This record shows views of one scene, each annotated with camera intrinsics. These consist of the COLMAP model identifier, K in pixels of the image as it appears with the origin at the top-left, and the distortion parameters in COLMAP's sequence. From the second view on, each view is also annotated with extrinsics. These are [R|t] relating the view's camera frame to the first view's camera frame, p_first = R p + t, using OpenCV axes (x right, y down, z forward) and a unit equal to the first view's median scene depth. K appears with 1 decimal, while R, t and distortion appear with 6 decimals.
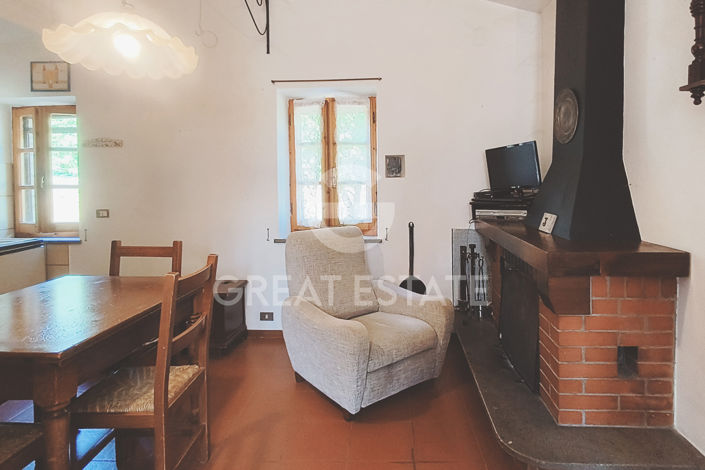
lens RADIAL K [[428.6, 0, 353.6], [0, 428.6, 207.0], [0, 0, 1]] dist [0.022112, -0.000481]
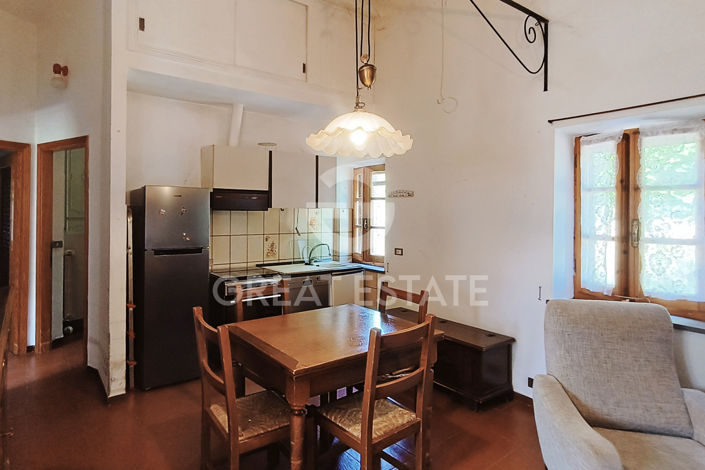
lens RADIAL K [[412.6, 0, 312.9], [0, 412.6, 213.9], [0, 0, 1]] dist [-0.000627, -0.000870]
pose [[0.607396, 0.023767, -0.794043, 0.188504], [-0.039004, 0.999239, 0.000073, -0.080509], [0.793441, 0.030927, 0.607861, 0.099558]]
